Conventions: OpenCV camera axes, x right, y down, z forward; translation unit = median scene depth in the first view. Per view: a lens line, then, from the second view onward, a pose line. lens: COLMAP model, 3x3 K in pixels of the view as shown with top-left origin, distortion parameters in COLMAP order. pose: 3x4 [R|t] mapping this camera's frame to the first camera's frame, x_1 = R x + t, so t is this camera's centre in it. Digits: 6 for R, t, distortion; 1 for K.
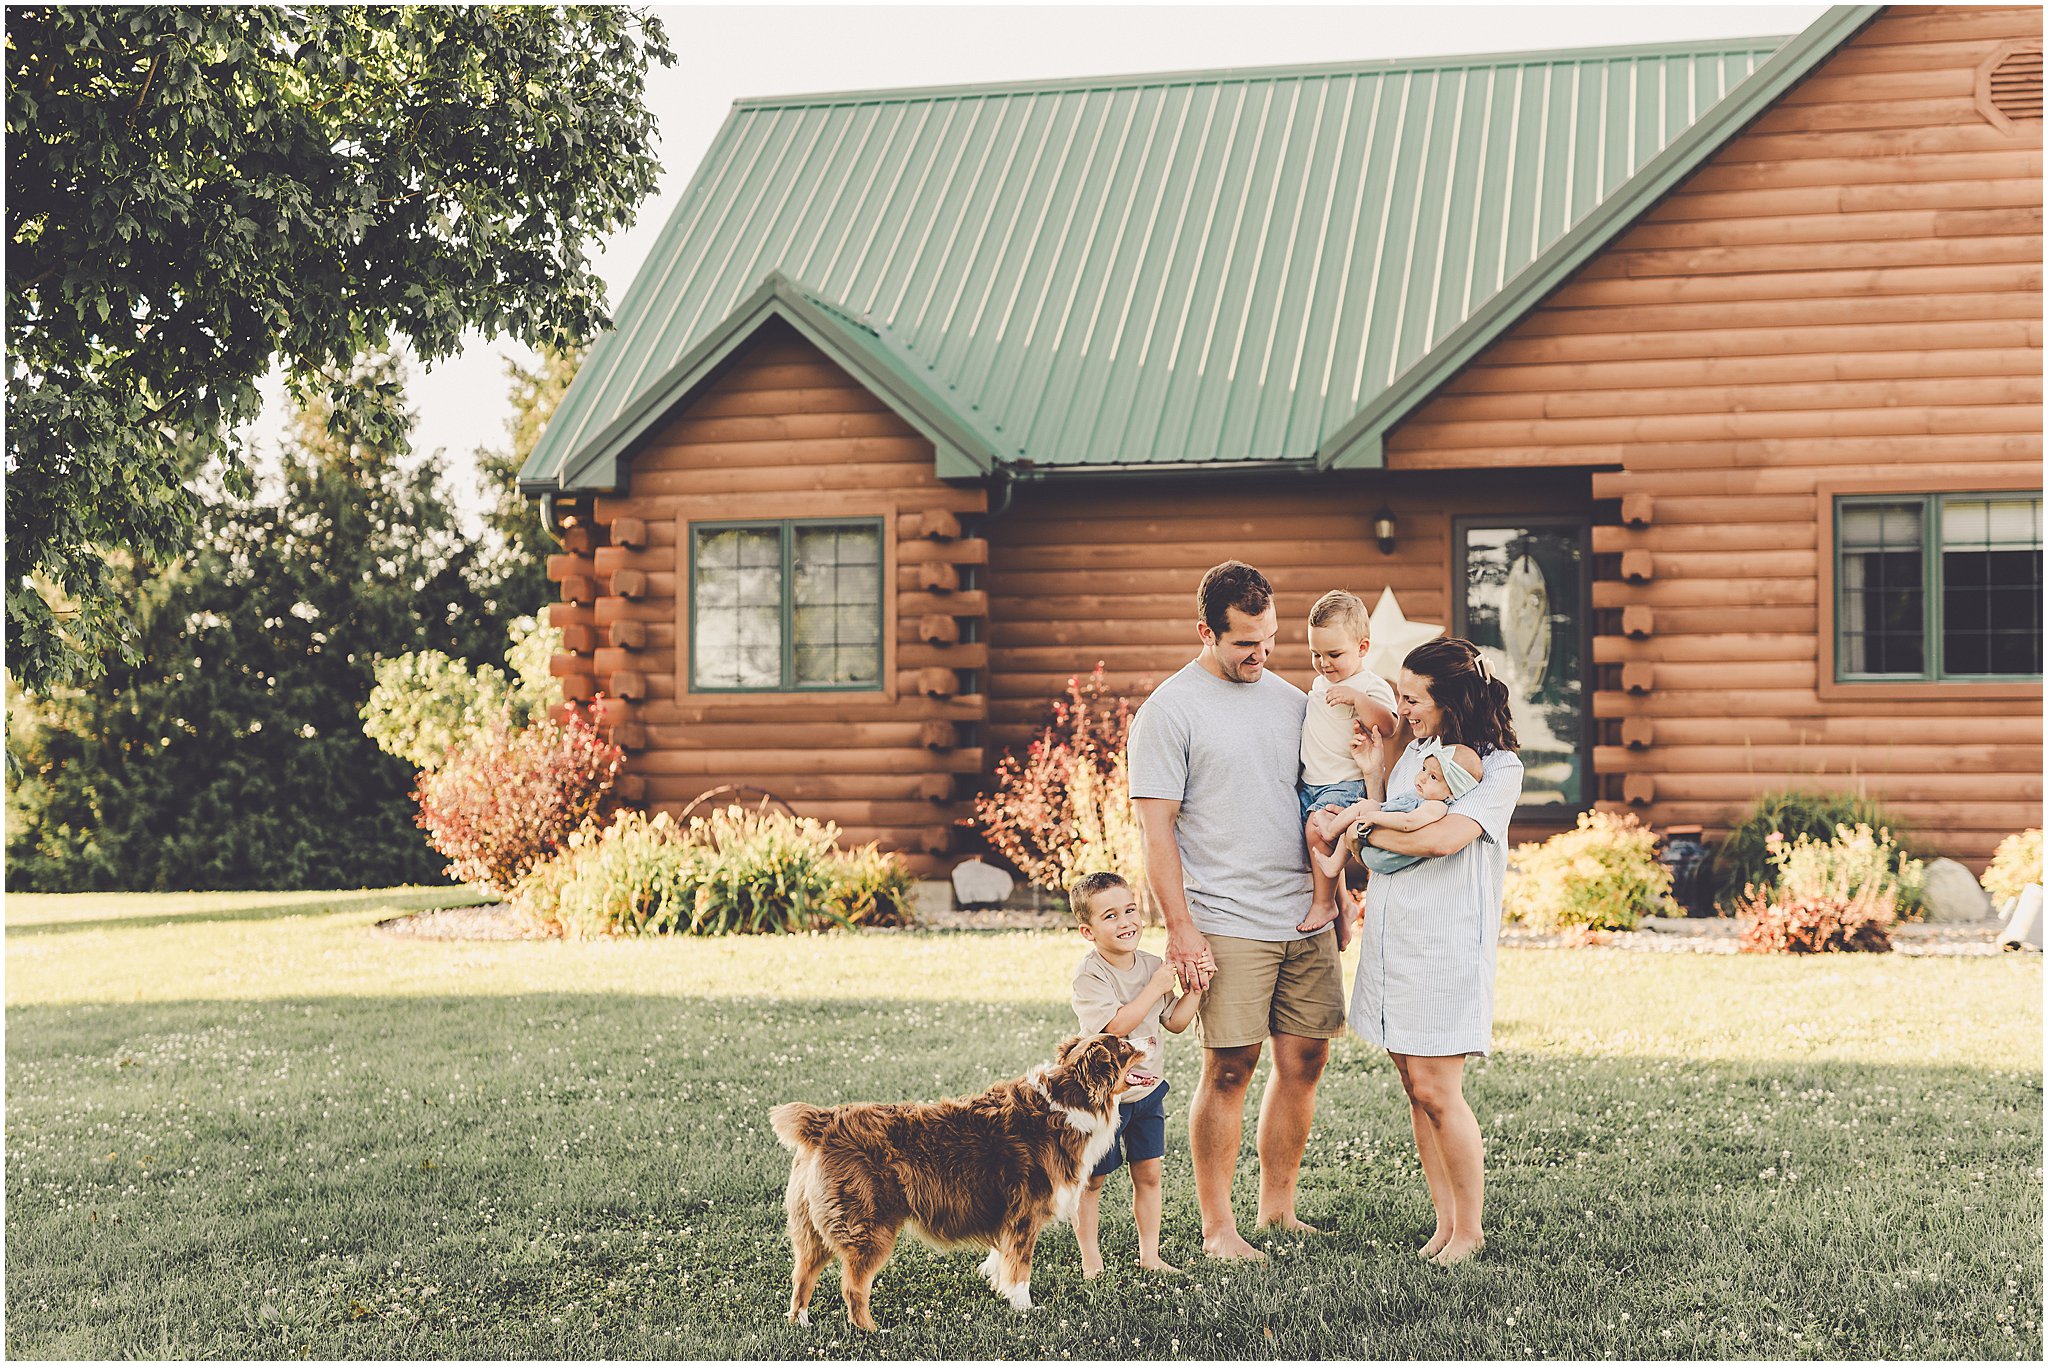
lens RADIAL K [[5746.4, 0, 1024.0], [0, 5746.4, 683.0], [0, 0, 1]] dist [0.460240, -0.008176]
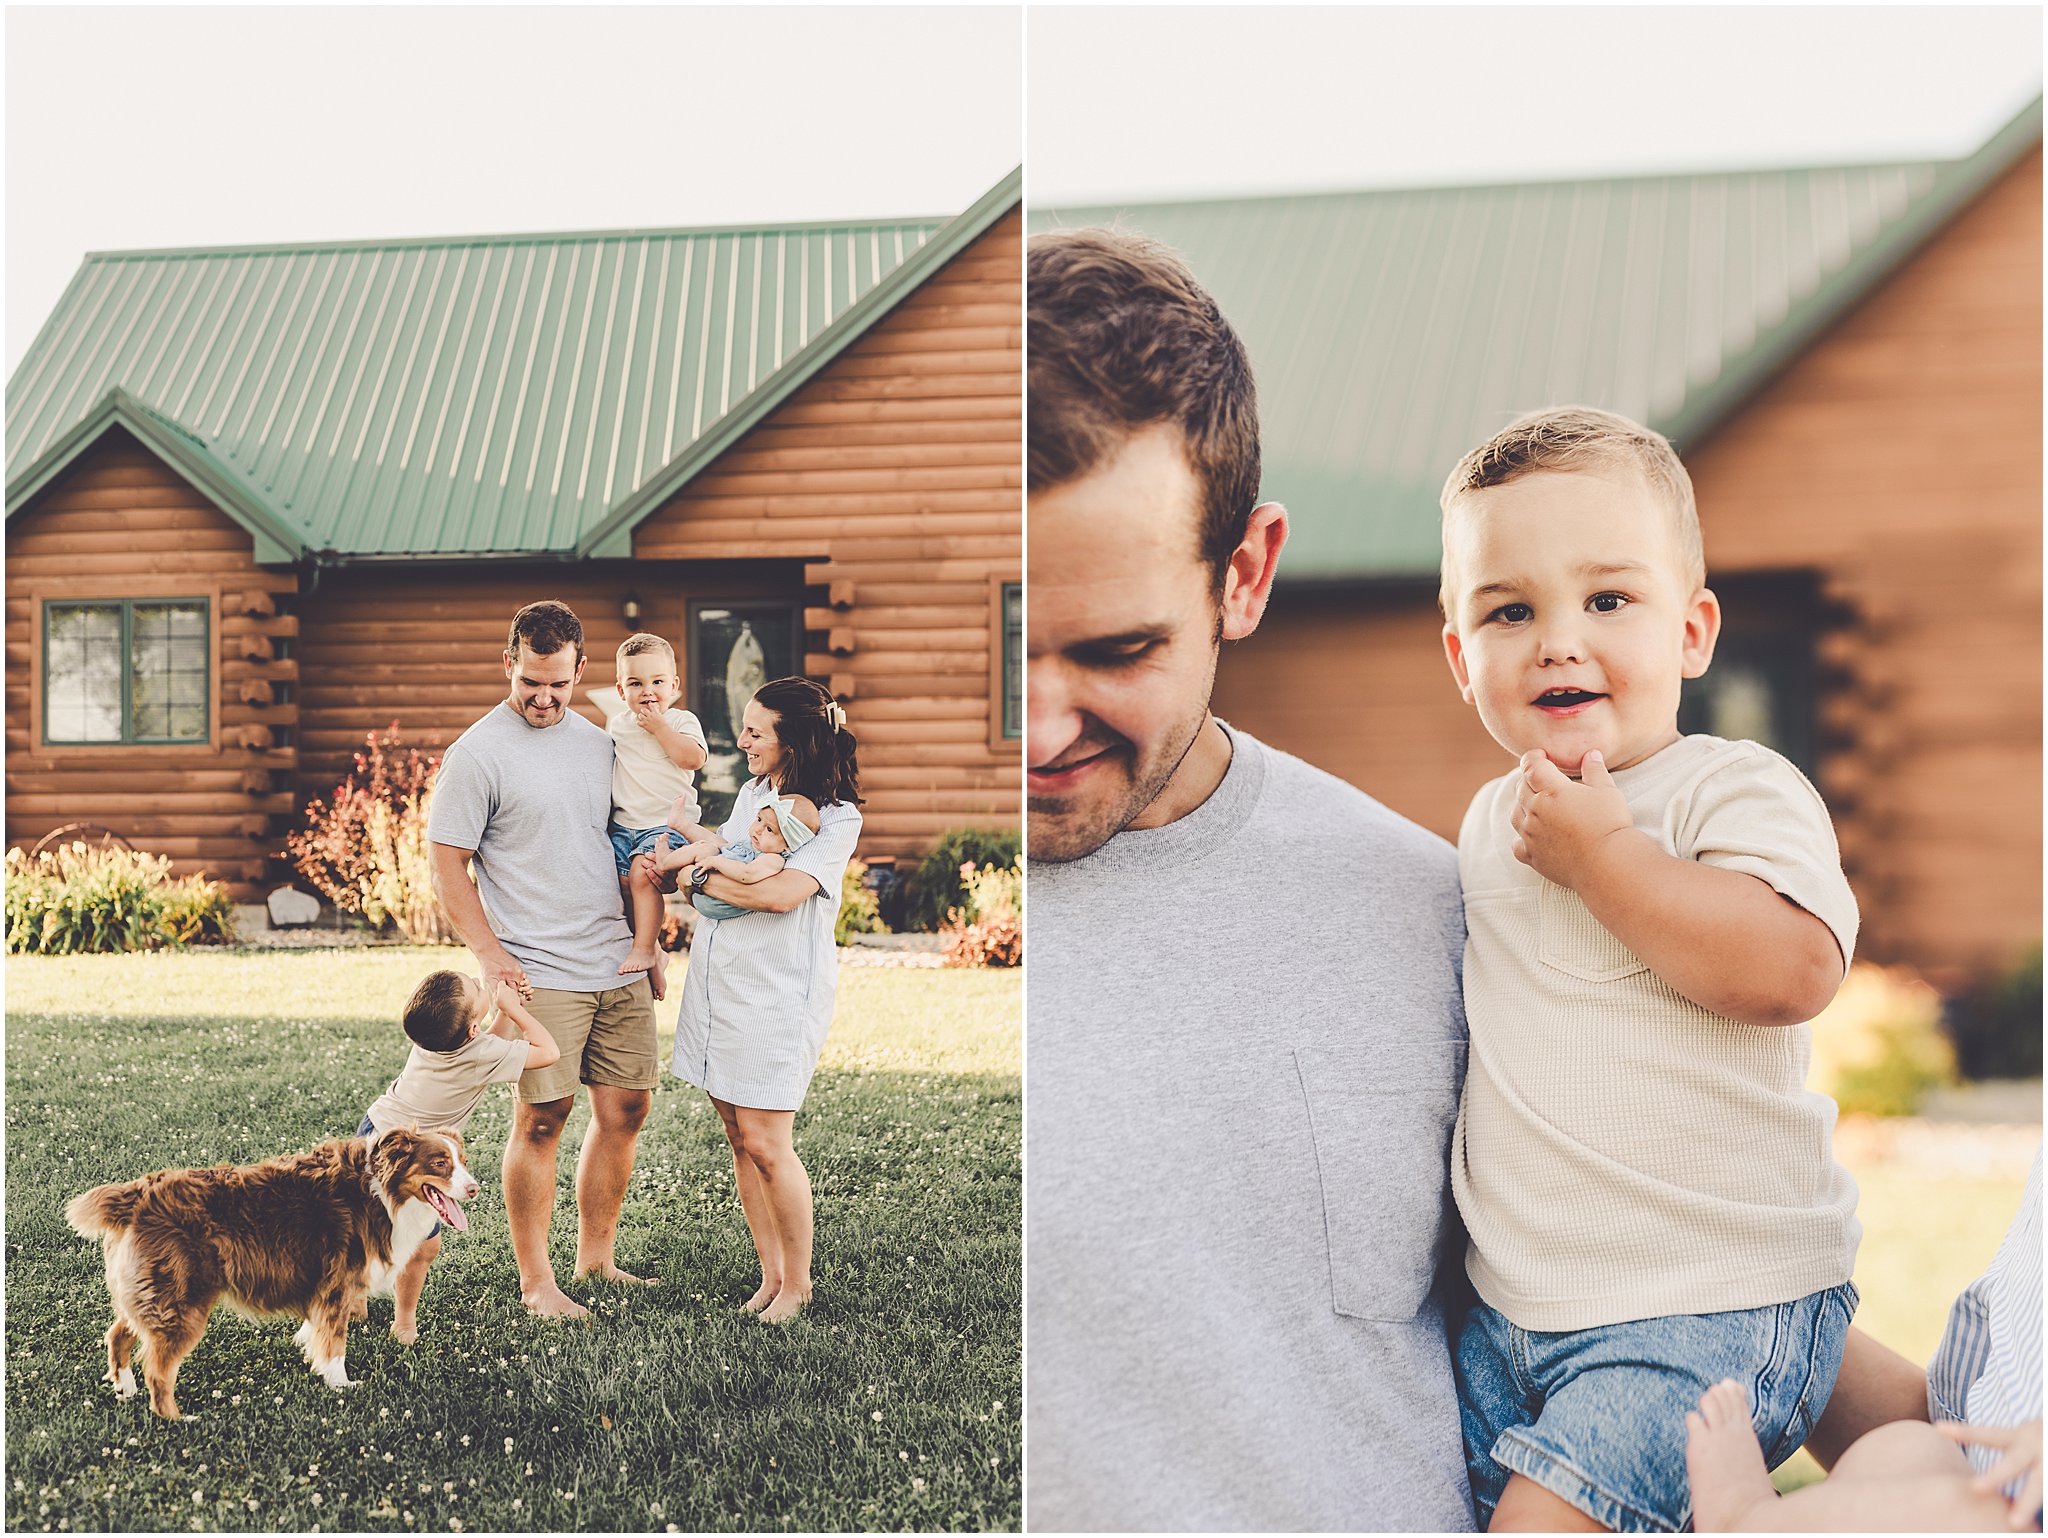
lens RADIAL K [[6158.4, 0, 1024.0], [0, 6158.4, 769.0], [0, 0, 1]] dist [0.004475, 0.136440]
pose [[0.993899, 0.000435, 0.110290, 0.002298], [-0.001298, 0.999969, 0.007753, -0.003496], [-0.110283, -0.007849, 0.993869, -0.273359]]
